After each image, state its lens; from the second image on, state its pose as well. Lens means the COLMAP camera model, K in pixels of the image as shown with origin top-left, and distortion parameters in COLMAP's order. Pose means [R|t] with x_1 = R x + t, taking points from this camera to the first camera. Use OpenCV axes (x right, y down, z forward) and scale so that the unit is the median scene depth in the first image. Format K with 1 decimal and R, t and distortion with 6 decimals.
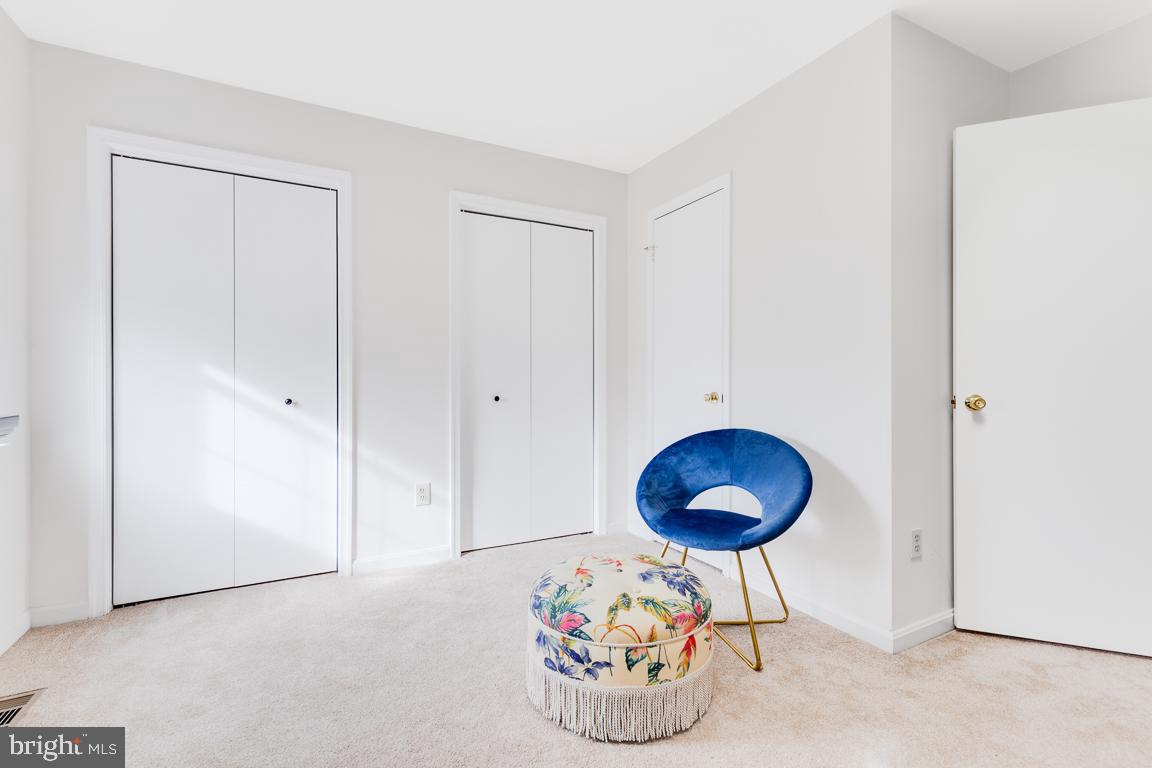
lens RADIAL K [[521.4, 0, 572.3], [0, 521.4, 384.0], [0, 0, 1]] dist [0.004174, -0.000785]
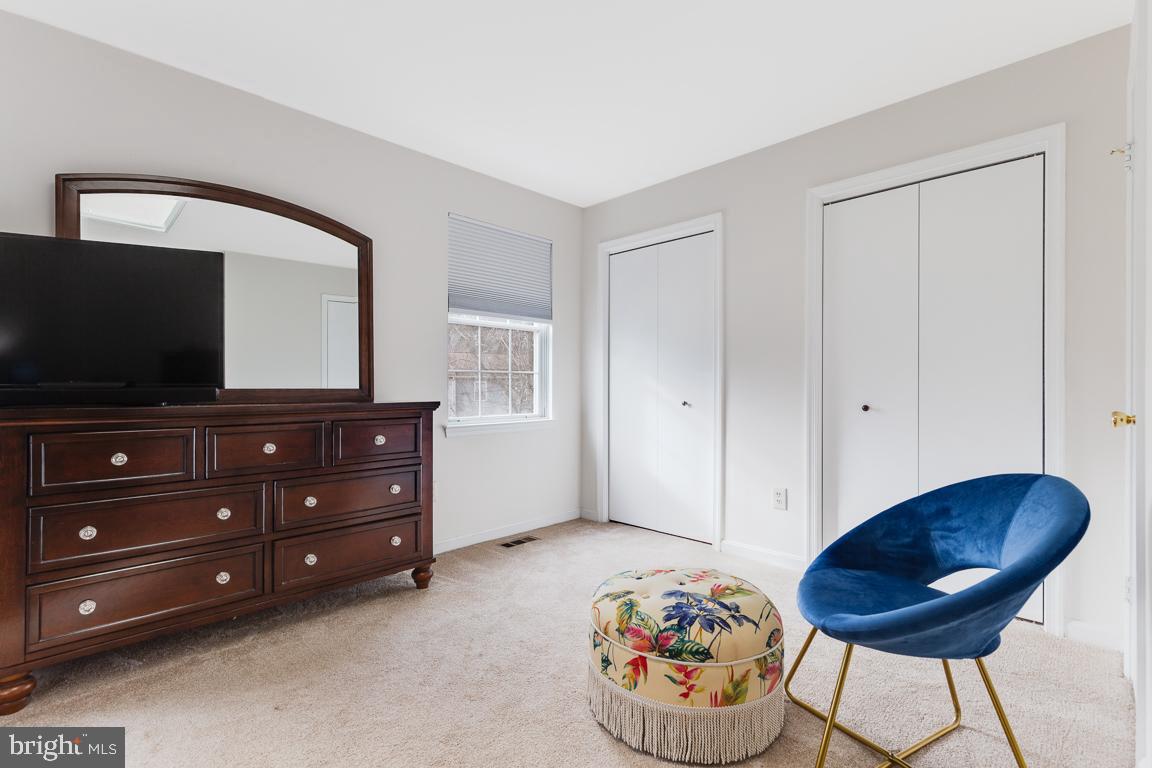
lens RADIAL K [[521.4, 0, 575.5], [0, 521.4, 387.4], [0, 0, 1]] dist [0.004174, -0.000785]
pose [[0.298979, -0.001389, -0.954259, 1.046673], [-0.002677, 0.999994, -0.002295, -0.004097], [0.954256, 0.003240, 0.298973, 0.571406]]
